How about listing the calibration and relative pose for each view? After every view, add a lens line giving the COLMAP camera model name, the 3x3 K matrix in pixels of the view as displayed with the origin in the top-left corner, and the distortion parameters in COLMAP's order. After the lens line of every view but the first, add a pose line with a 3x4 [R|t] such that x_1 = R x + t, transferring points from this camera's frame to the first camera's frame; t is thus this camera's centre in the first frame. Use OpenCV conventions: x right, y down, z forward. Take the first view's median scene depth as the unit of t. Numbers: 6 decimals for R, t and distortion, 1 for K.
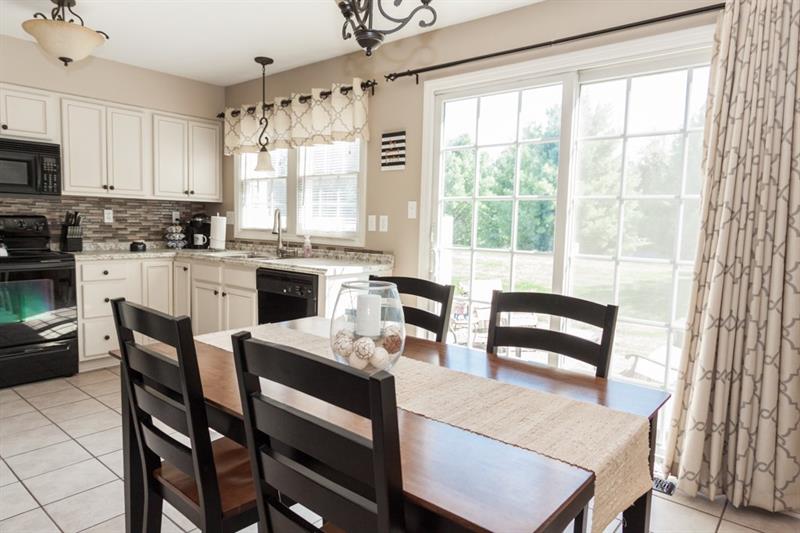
lens RADIAL K [[511.8, 0, 401.0], [0, 511.8, 267.6], [0, 0, 1]] dist [0.003106, 0.003970]
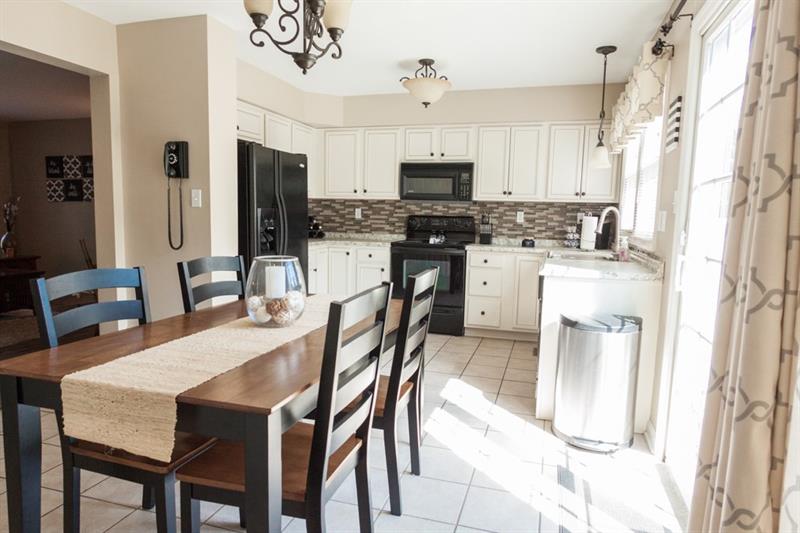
lens RADIAL K [[511.8, 0, 400.4], [0, 511.8, 264.5], [0, 0, 1]] dist [0.003106, 0.003970]
pose [[0.399393, 0.076698, -0.913566, 0.480842], [-0.098663, 0.994303, 0.040342, -0.011946], [0.911455, 0.074023, 0.404685, 0.304404]]
